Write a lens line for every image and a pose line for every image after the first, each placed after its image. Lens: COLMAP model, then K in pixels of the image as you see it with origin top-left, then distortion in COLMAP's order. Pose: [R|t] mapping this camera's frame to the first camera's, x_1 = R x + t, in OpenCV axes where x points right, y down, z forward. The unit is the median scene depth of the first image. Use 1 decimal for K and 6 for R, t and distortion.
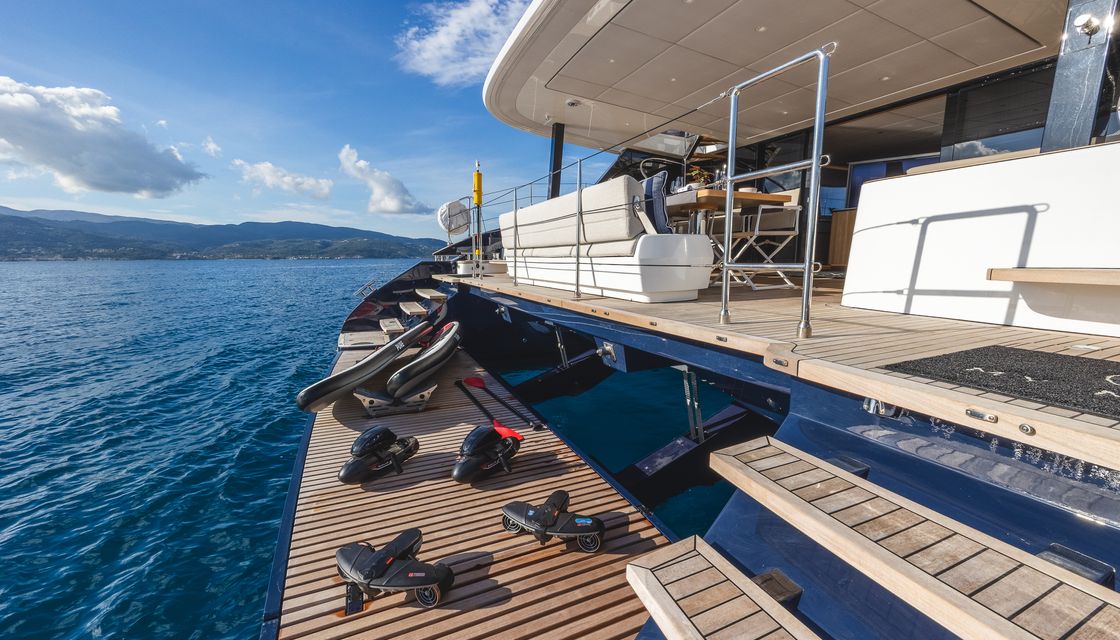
lens RADIAL K [[448.8, 0, 585.1], [0, 448.8, 319.8], [0, 0, 1]] dist [0.001326, 0.012293]
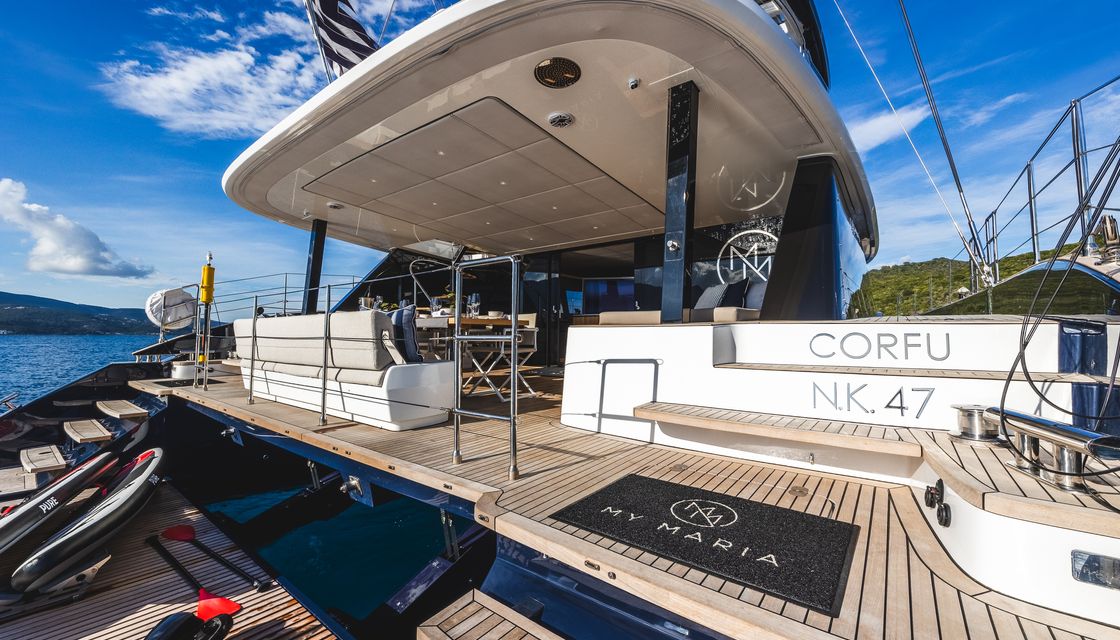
lens RADIAL K [[431.1, 0, 576.6], [0, 431.1, 317.6], [0, 0, 1]] dist [0.028002, -0.006795]
pose [[0.898677, 0.000323, 0.438611, 0.061270], [0.071709, 0.986436, -0.147651, -0.099445], [-0.432710, 0.164143, 0.886464, -0.089473]]
